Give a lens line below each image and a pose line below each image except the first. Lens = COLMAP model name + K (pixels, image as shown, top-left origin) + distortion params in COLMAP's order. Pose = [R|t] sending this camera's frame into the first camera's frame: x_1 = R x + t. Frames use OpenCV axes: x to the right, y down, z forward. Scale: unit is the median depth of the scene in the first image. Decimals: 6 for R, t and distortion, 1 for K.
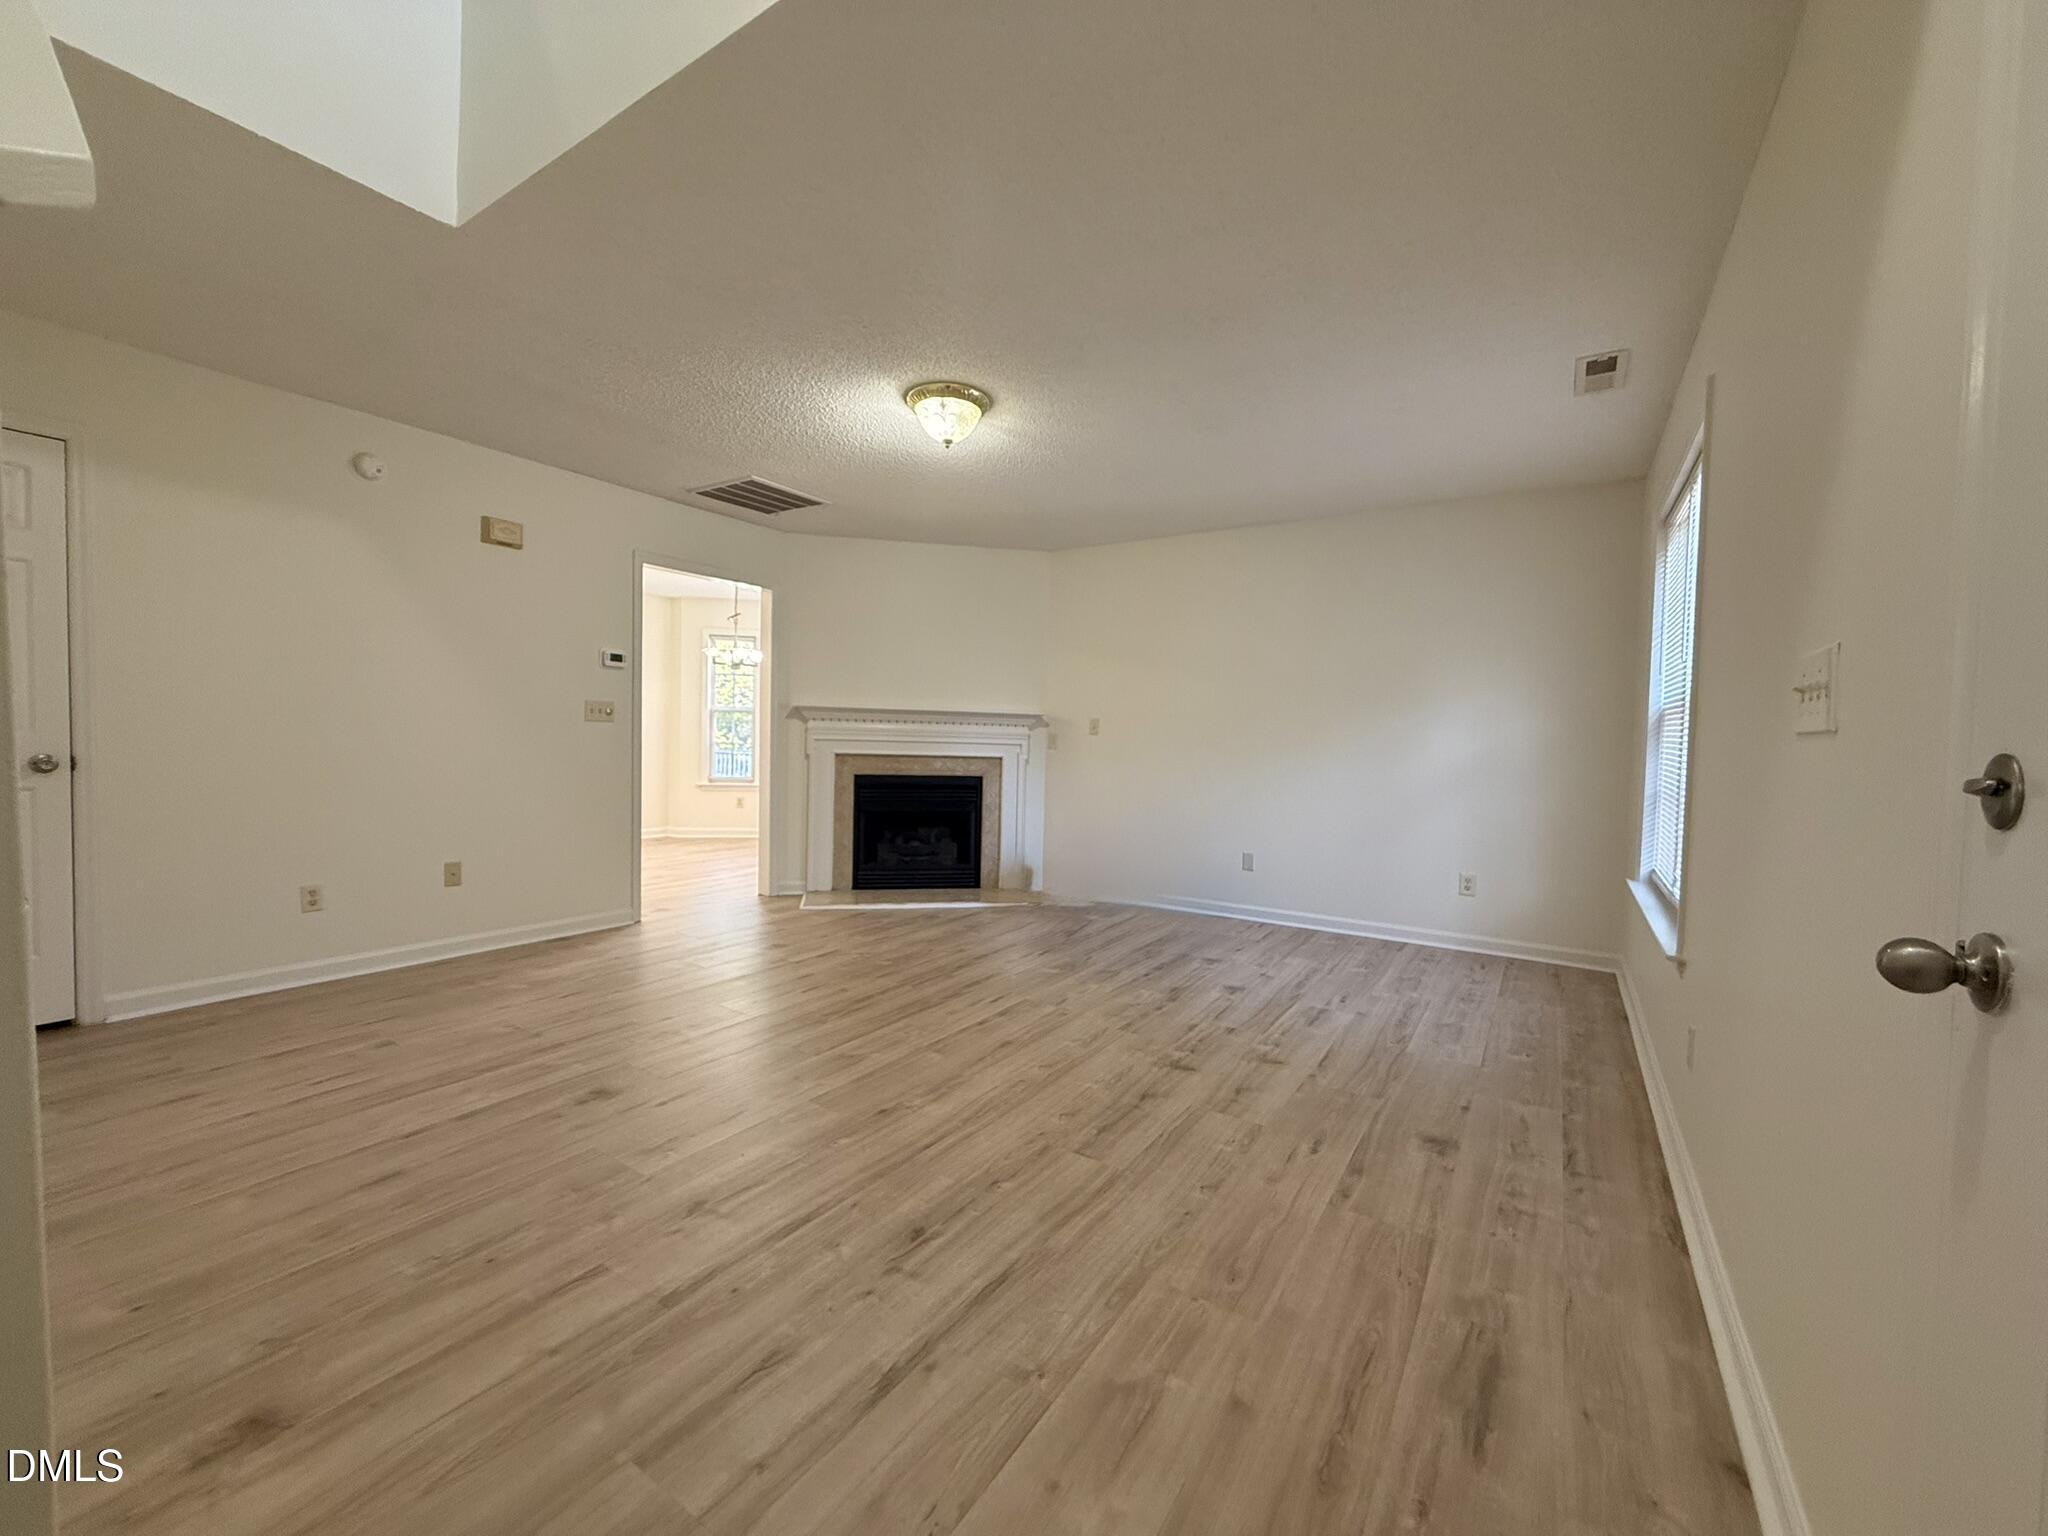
lens RADIAL K [[817.7, 0, 1019.4], [0, 817.7, 766.1], [0, 0, 1]] dist [-0.000737, 0.000232]
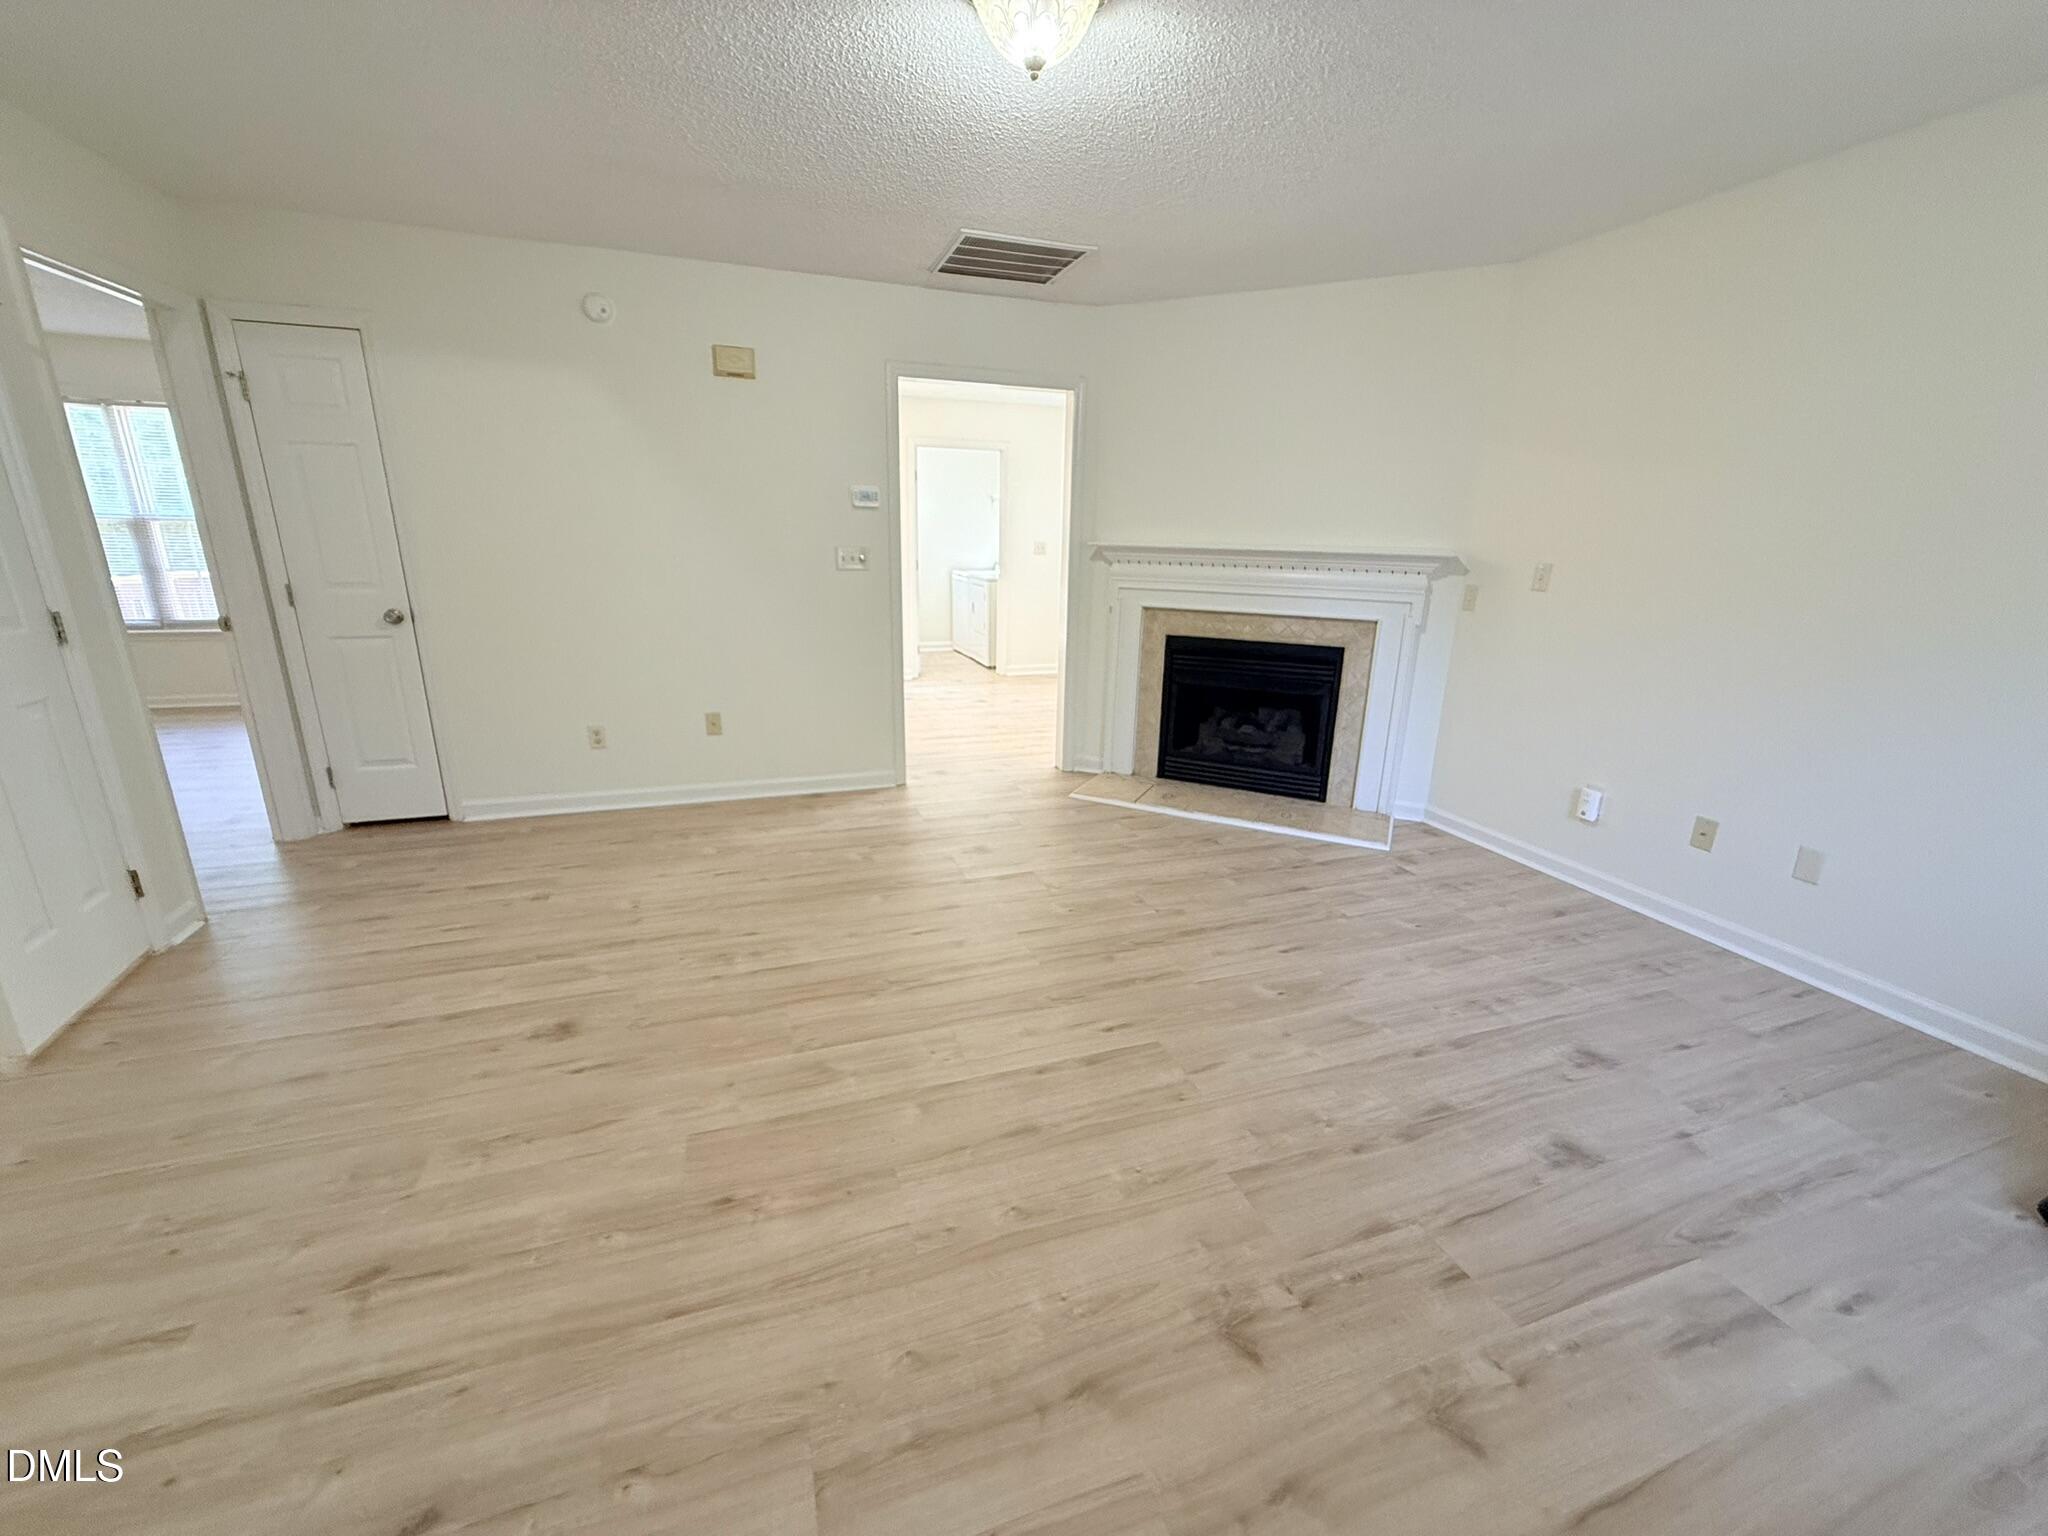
lens RADIAL K [[817.7, 0, 1019.4], [0, 817.7, 766.1], [0, 0, 1]] dist [-0.000737, 0.000232]
pose [[0.791368, 0.158435, -0.590453, 0.269966], [-0.021323, 0.972400, 0.232343, -0.074484], [0.610967, -0.171279, 0.772905, 0.475361]]
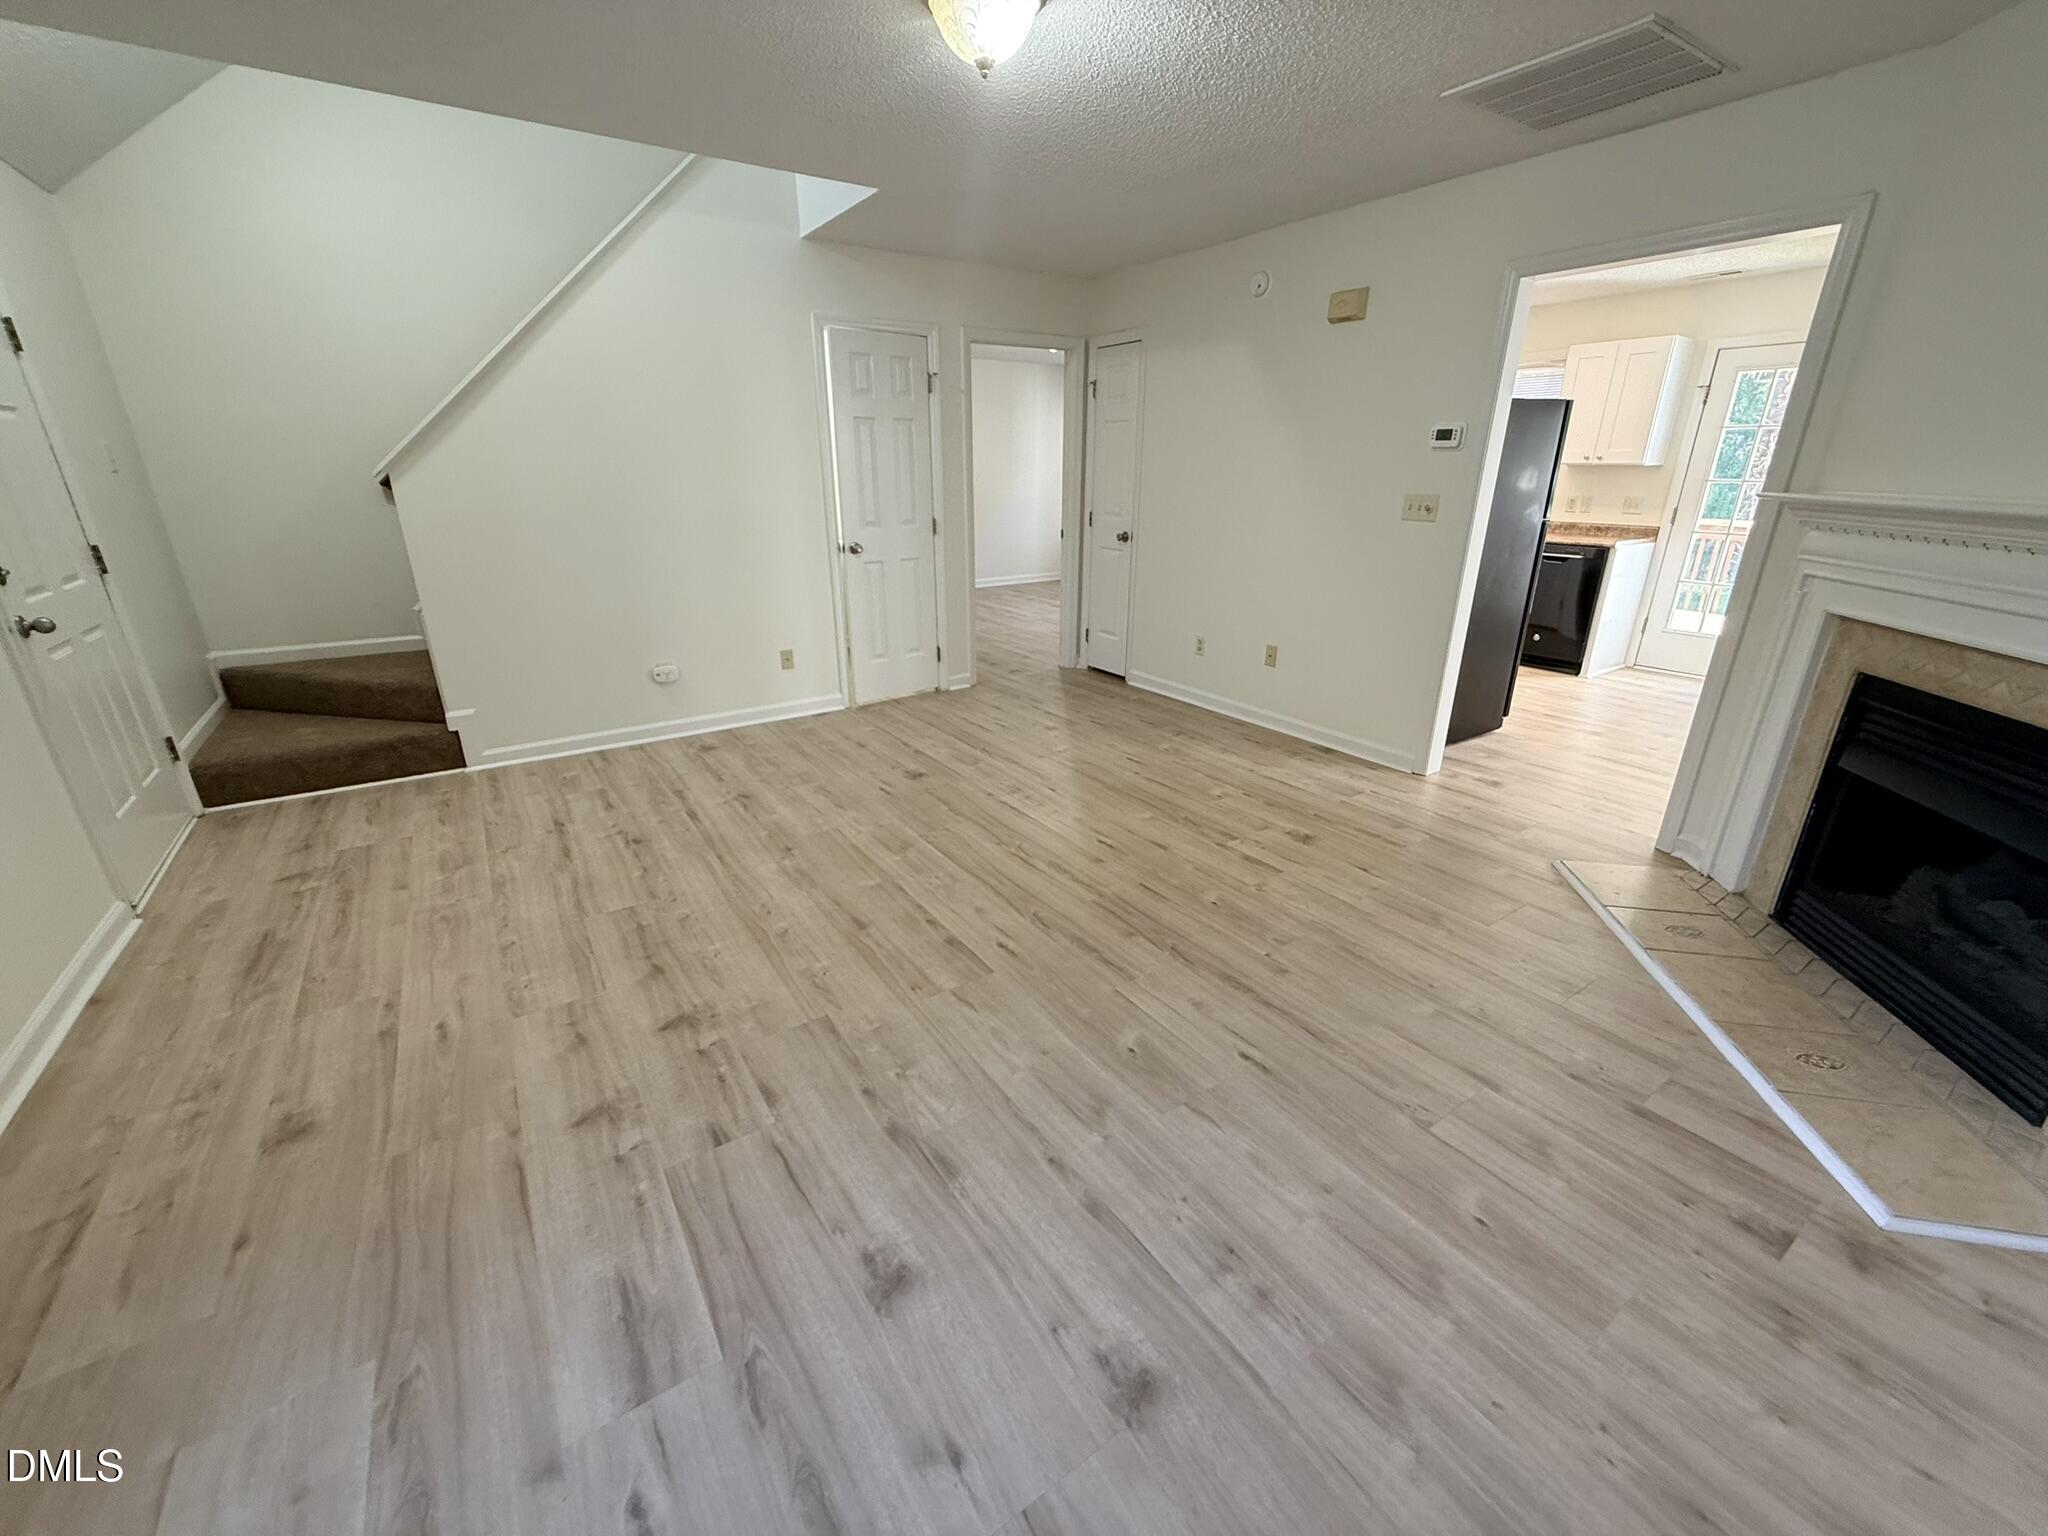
lens RADIAL K [[814.9, 0, 1018.6], [0, 814.9, 766.8], [0, 0, 1]] dist [-0.001588, 0.000160]
pose [[-0.387239, 0.299035, -0.872138, 0.545153], [-0.042063, 0.939225, 0.340715, -0.108171], [0.921020, 0.168622, -0.351126, 1.237756]]
